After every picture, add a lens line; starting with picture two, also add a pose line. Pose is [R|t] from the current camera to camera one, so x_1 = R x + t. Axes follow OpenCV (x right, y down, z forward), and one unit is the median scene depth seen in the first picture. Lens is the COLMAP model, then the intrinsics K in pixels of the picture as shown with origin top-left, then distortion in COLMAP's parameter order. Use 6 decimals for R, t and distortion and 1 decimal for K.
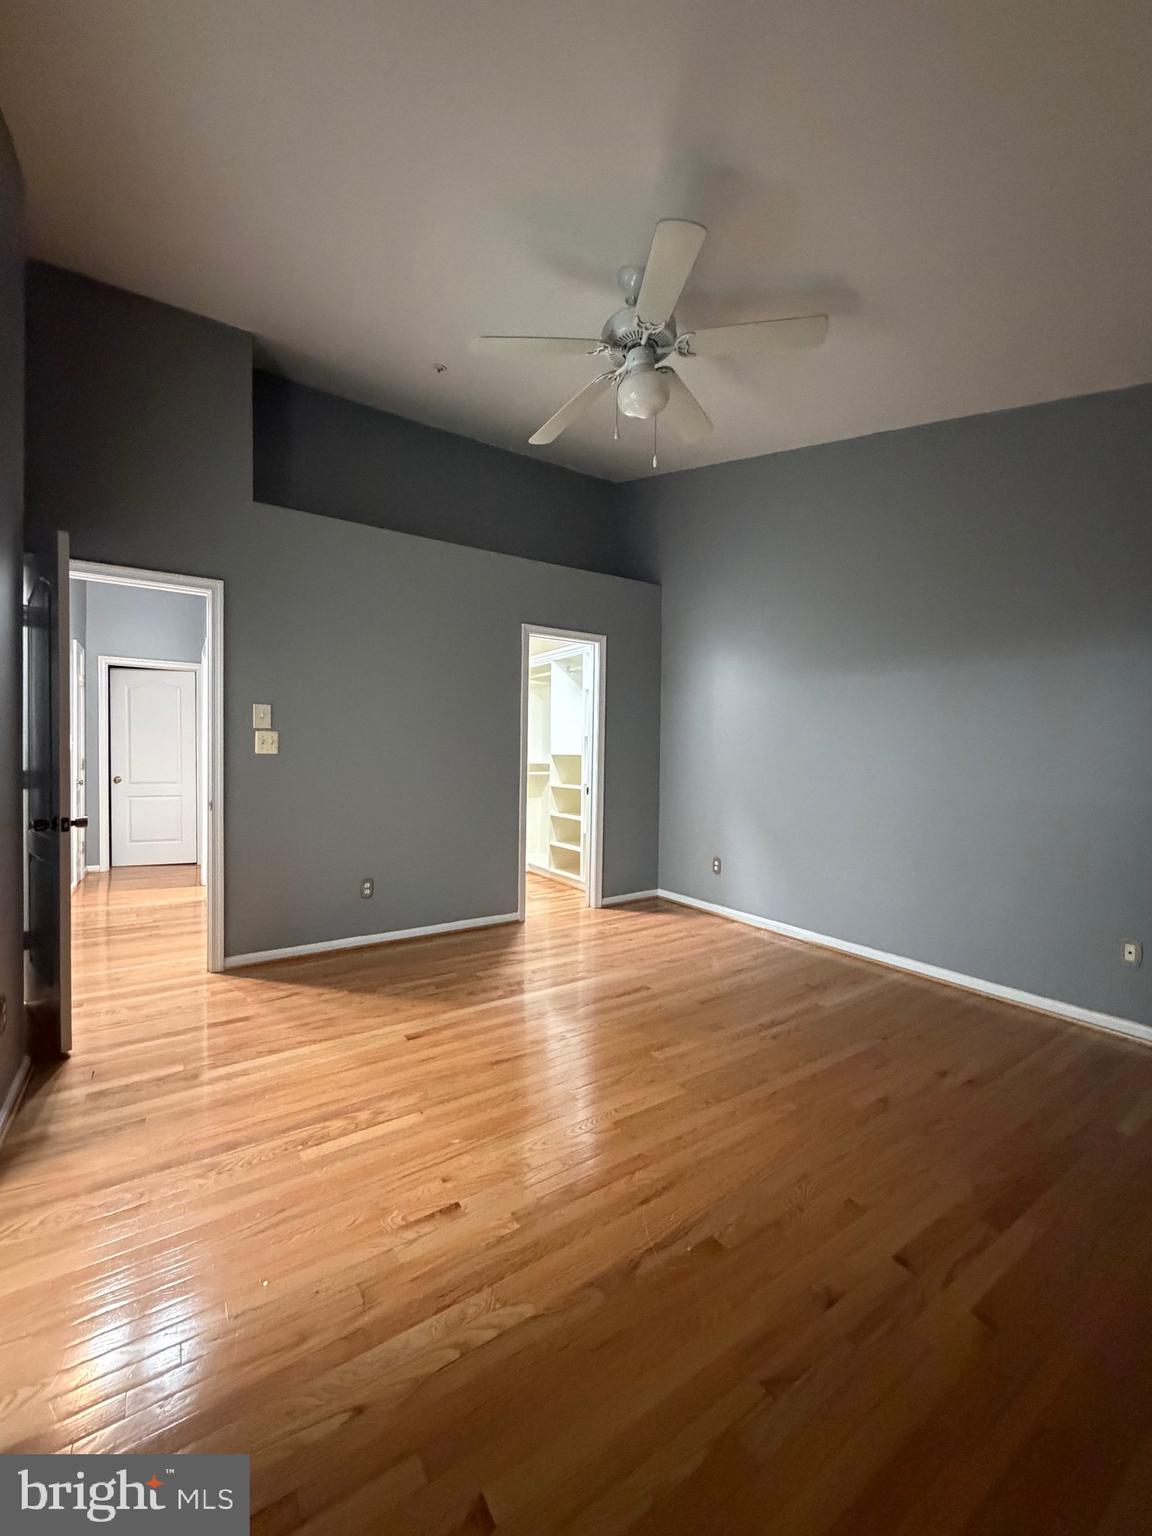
lens RADIAL K [[608.8, 0, 576.1], [0, 608.8, 765.1], [0, 0, 1]] dist [-0.004221, 0.000480]
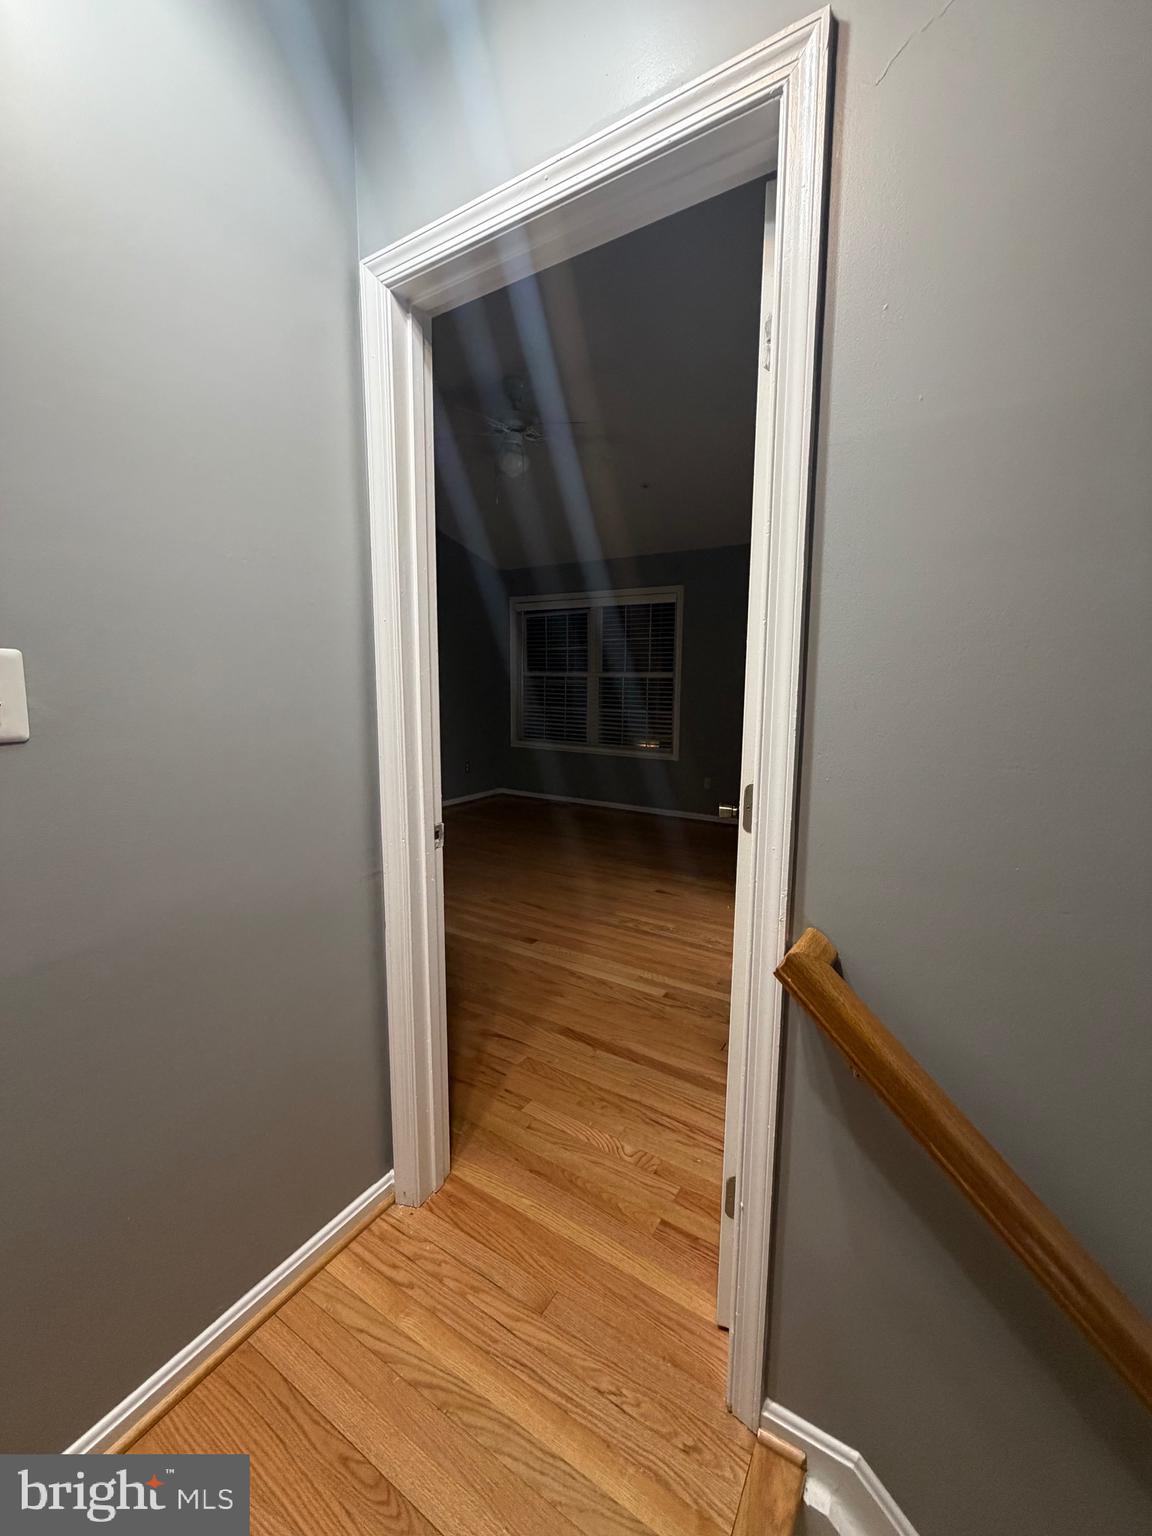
lens RADIAL K [[608.8, 0, 576.5], [0, 608.8, 766.2], [0, 0, 1]] dist [-0.004221, 0.000480]
pose [[-0.409093, -0.145300, 0.900850, -1.254173], [0.009568, 0.986504, 0.163460, -0.067161], [-0.912443, 0.075490, -0.402181, 1.310656]]
